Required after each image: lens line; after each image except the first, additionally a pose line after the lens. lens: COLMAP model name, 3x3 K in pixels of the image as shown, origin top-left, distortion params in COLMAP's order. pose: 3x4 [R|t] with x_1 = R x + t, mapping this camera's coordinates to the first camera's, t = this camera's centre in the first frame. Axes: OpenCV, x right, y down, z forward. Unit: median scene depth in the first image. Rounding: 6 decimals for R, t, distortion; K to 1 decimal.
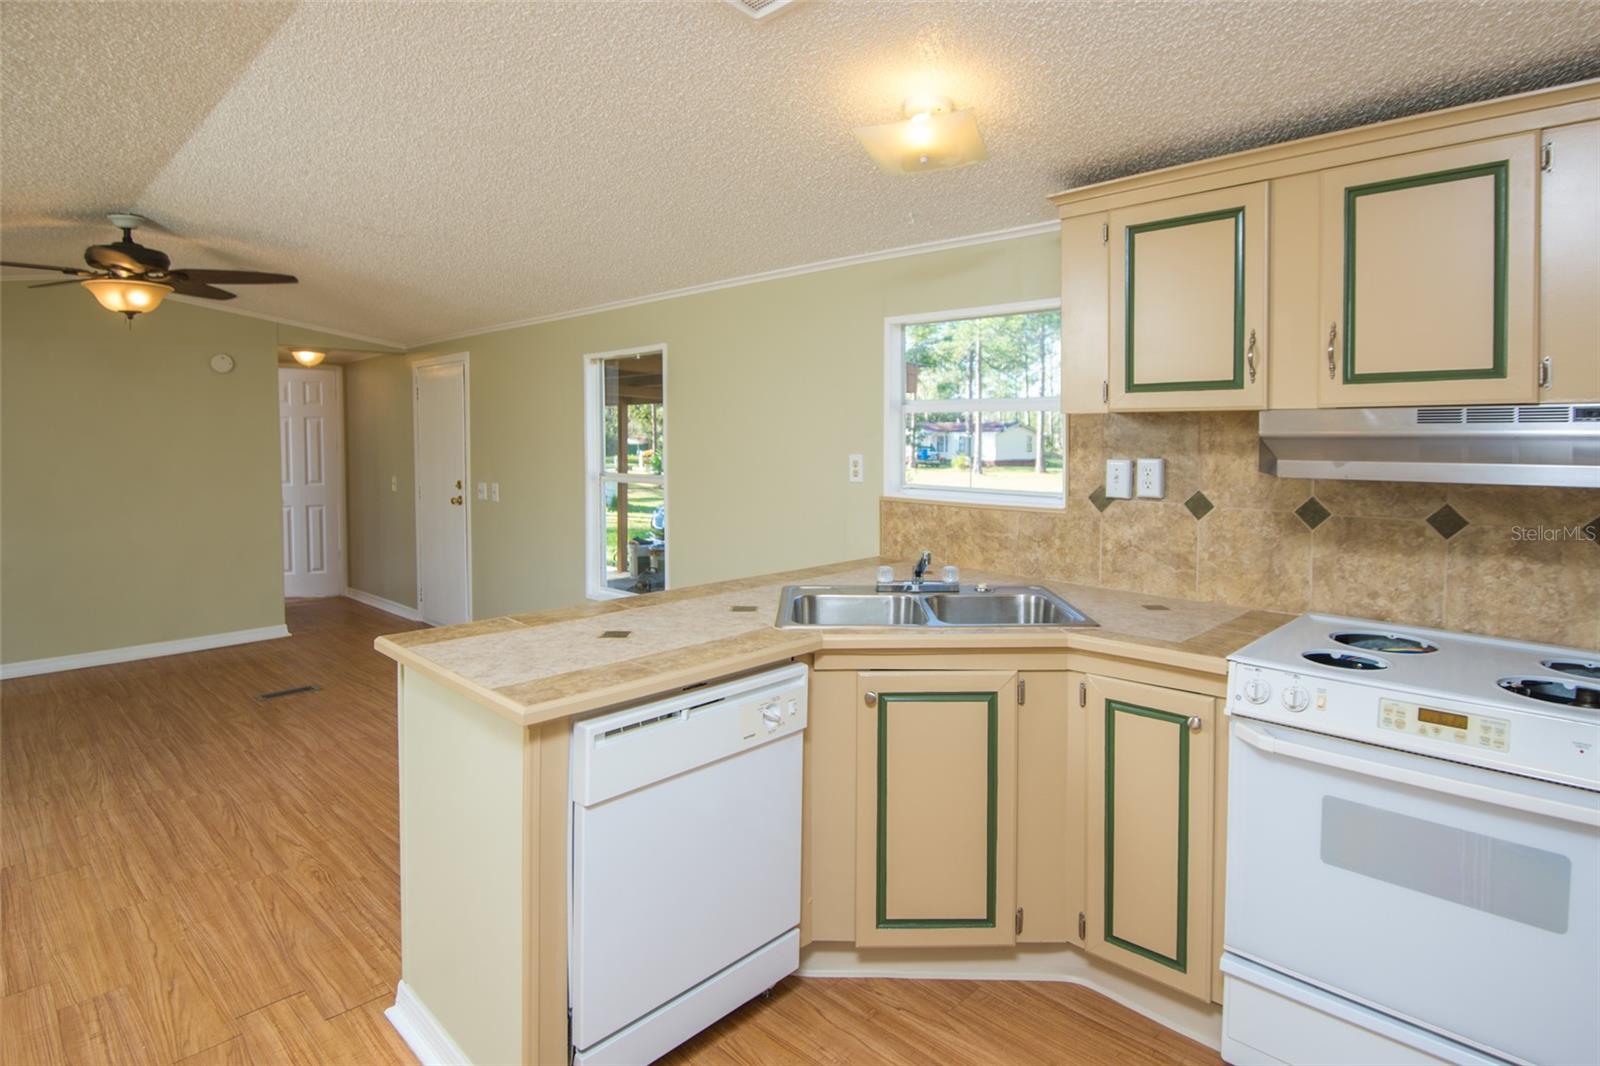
lens RADIAL K [[855.3, 0, 801.2], [0, 855.3, 462.3], [0, 0, 1]] dist [-0.011708, -0.001357]
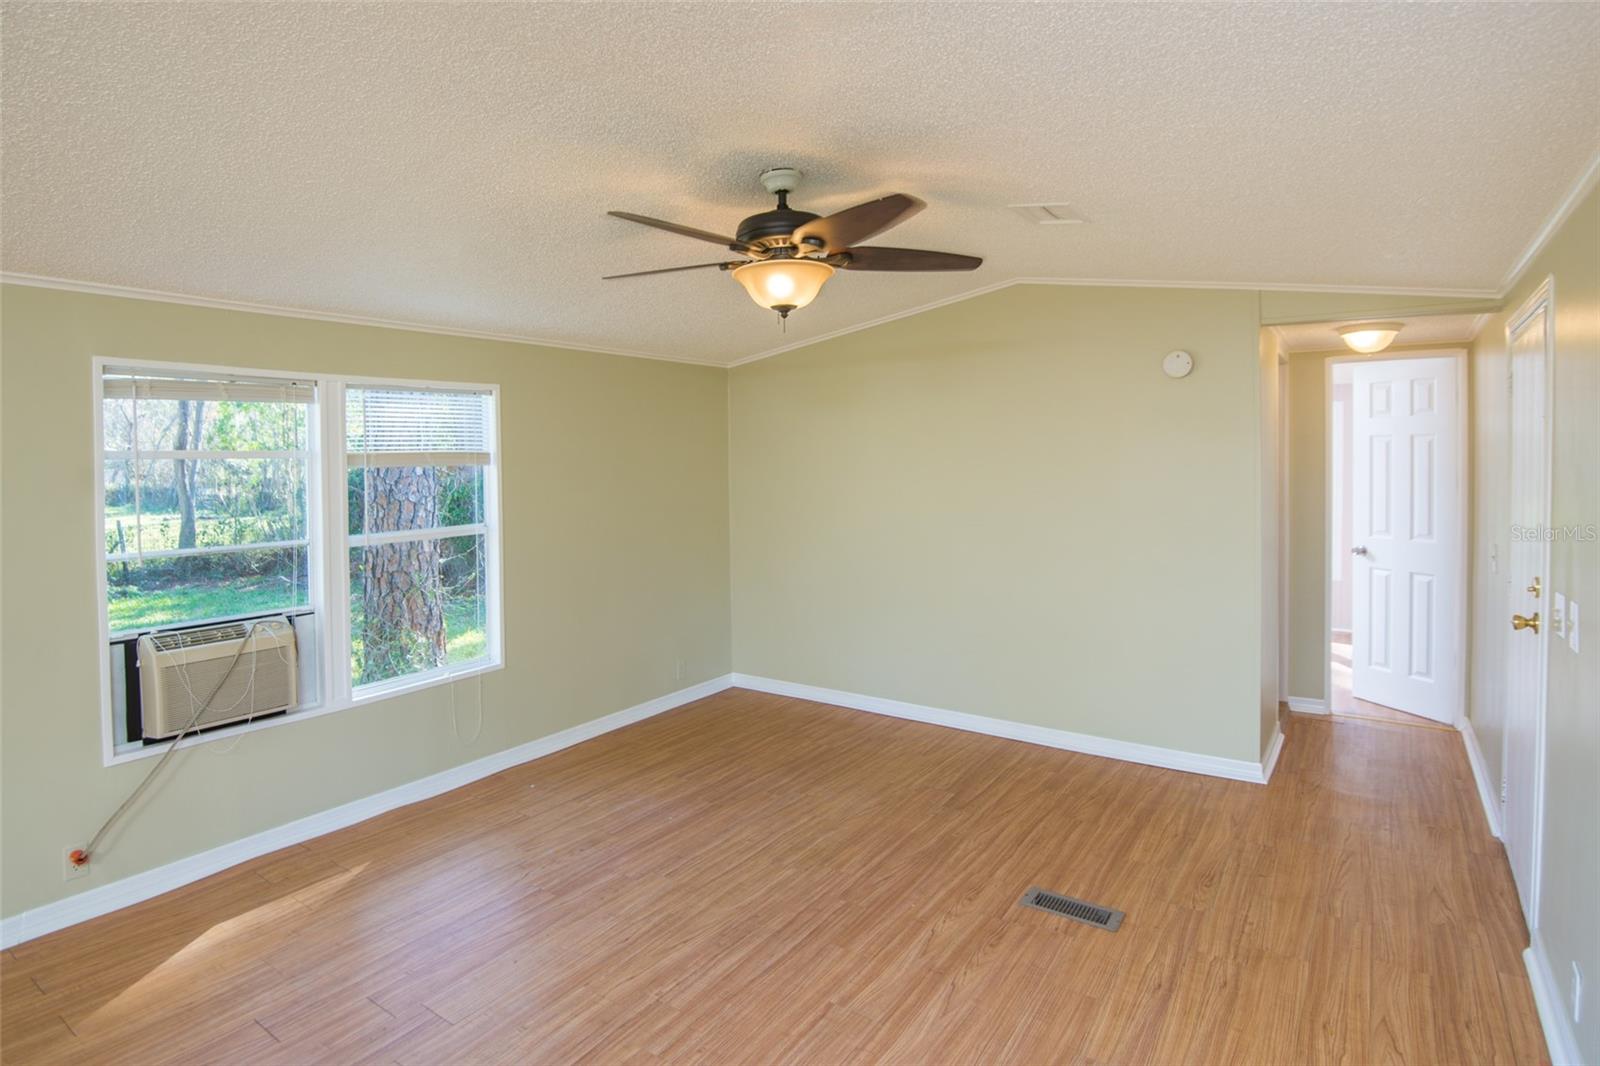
lens RADIAL K [[855.3, 0, 801.2], [0, 855.3, 462.3], [0, 0, 1]] dist [-0.011708, -0.001357]
pose [[0.176181, 0.016692, -0.984216, -0.077507], [-0.029122, 0.999507, 0.011738, -0.059260], [0.983927, 0.026594, 0.176581, 0.980249]]
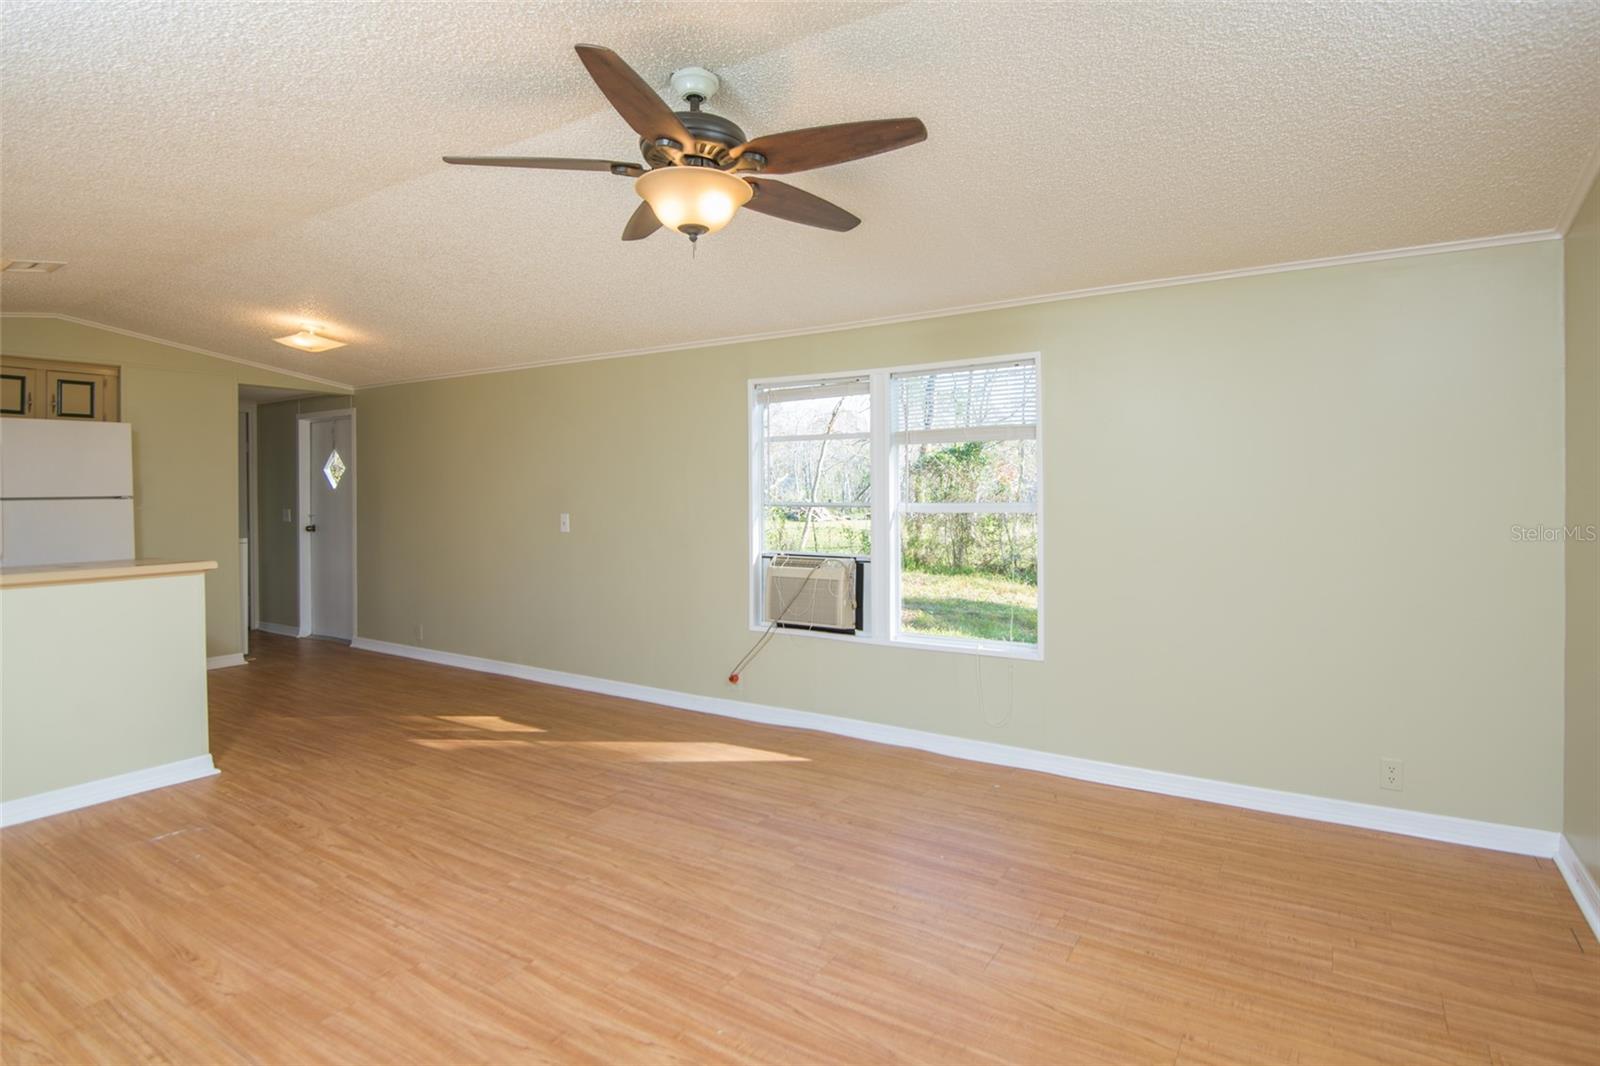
lens RADIAL K [[846.5, 0, 774.9], [0, 846.5, 486.0], [0, 0, 1]] dist [-0.014399, -0.001501]
pose [[-0.981995, 0.015509, -0.188269, -0.812744], [0.008313, 0.999207, 0.038951, -0.013471], [0.188724, 0.036685, -0.981345, 1.811068]]
